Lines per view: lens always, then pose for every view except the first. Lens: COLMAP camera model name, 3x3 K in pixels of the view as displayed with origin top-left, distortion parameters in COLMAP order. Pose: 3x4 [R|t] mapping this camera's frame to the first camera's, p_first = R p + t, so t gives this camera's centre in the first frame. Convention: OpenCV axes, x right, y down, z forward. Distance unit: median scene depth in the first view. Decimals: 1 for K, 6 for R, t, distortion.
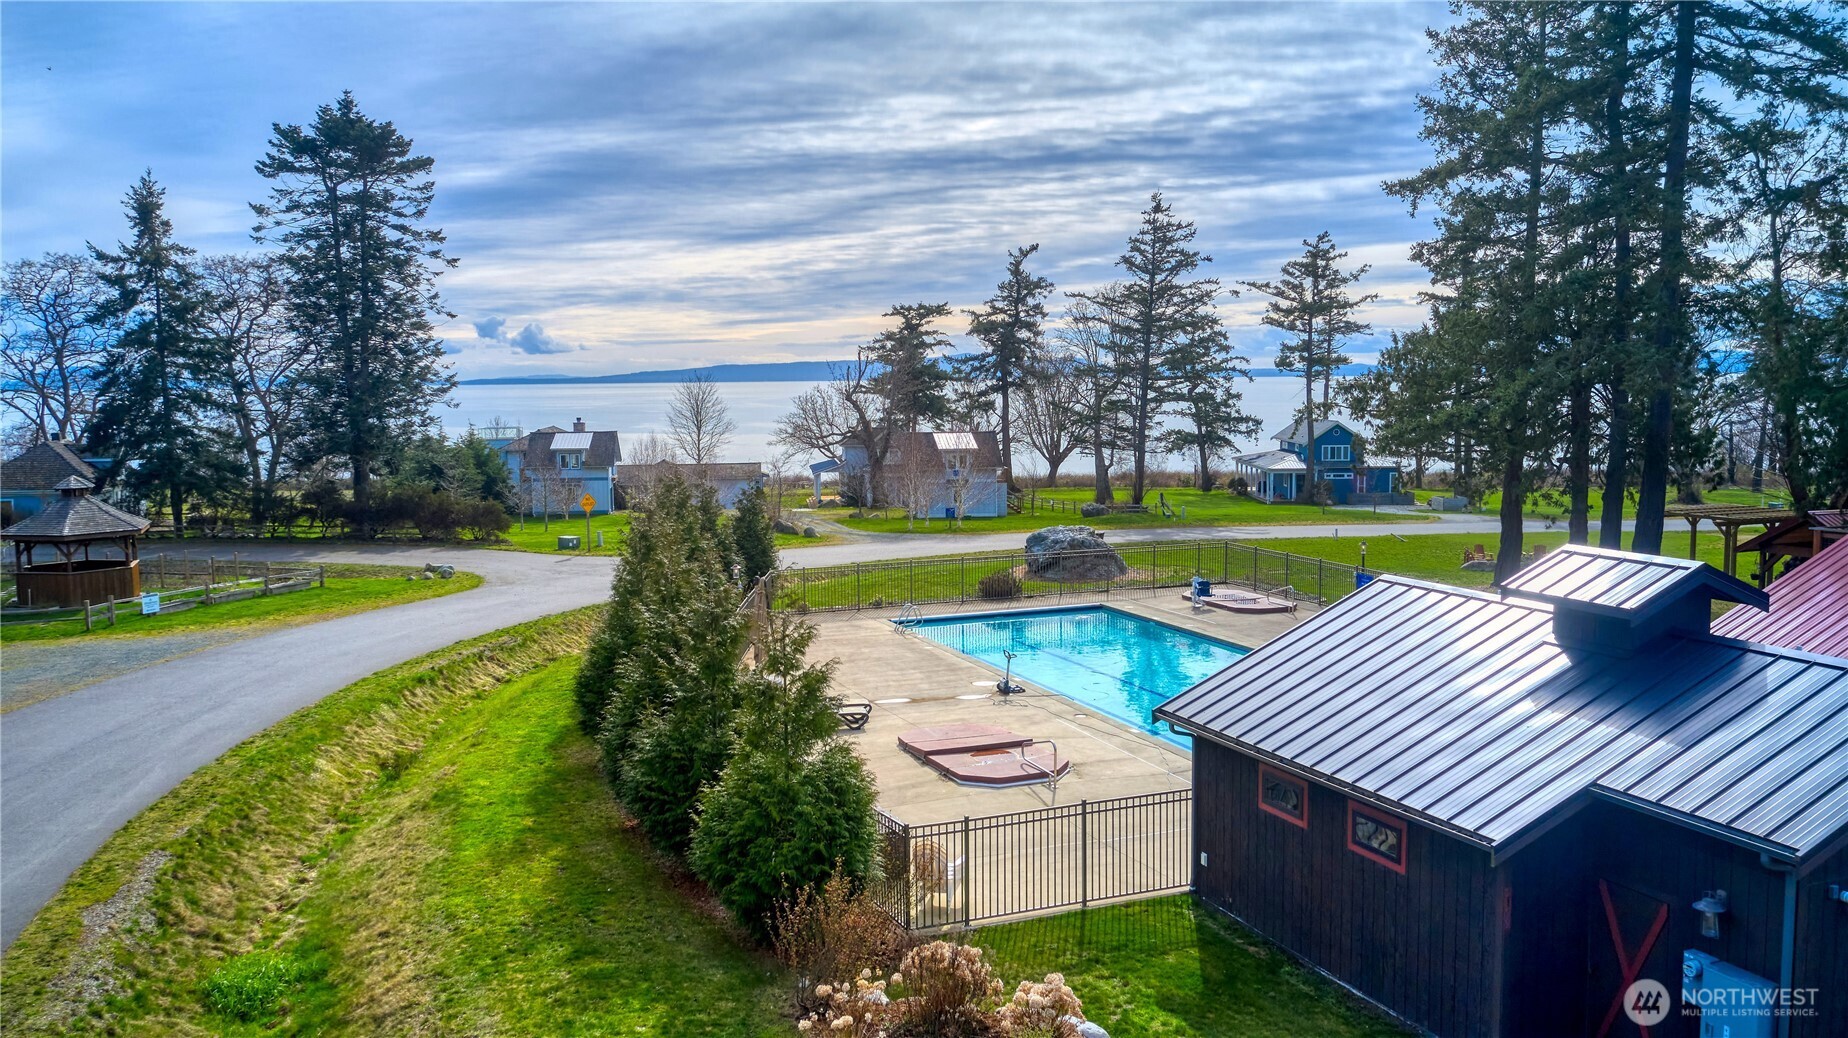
lens RADIAL K [[1493.0, 0, 926.3], [0, 1493.0, 520.2], [0, 0, 1]] dist [0.003899, 0.002403]
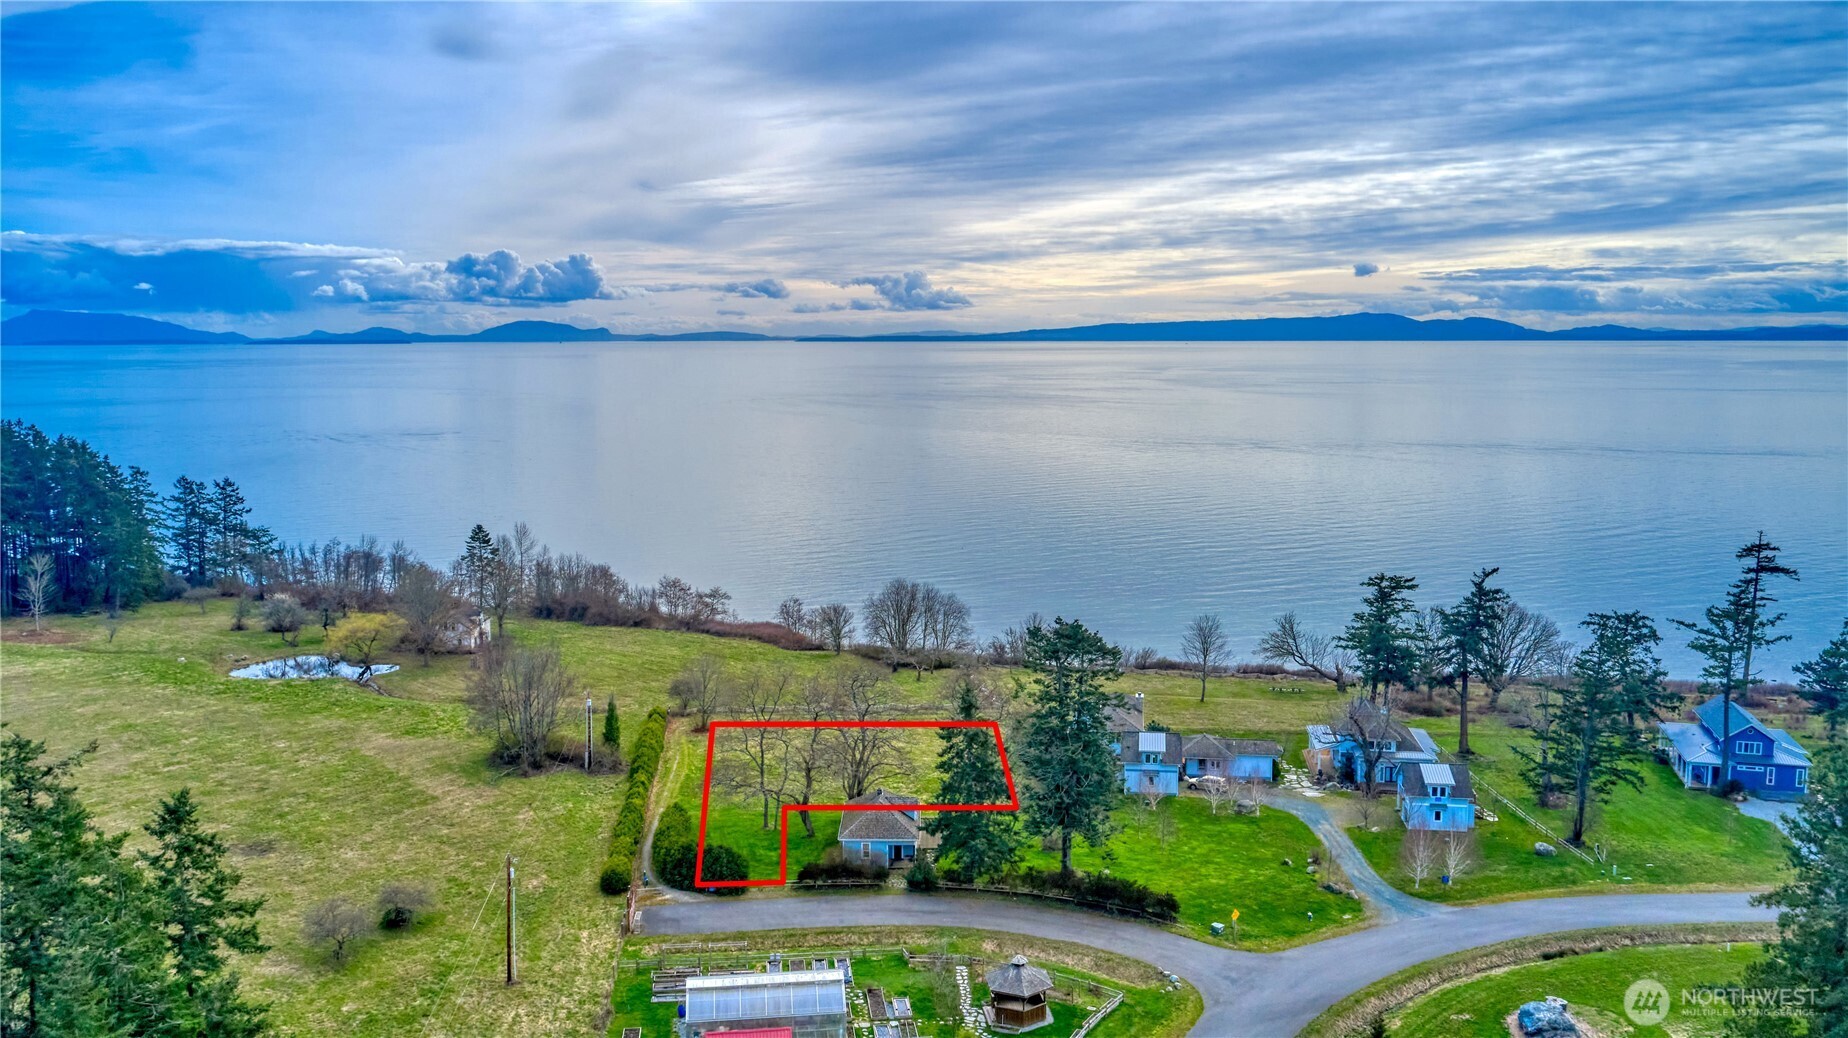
lens RADIAL K [[1493.0, 0, 923.3], [0, 1493.0, 516.7], [0, 0, 1]] dist [0.003899, 0.002403]
pose [[0.966523, 0.038008, -0.253748, -0.077000], [-0.029827, 0.998906, 0.036012, -0.256402], [0.254839, -0.027238, 0.966600, -0.353970]]
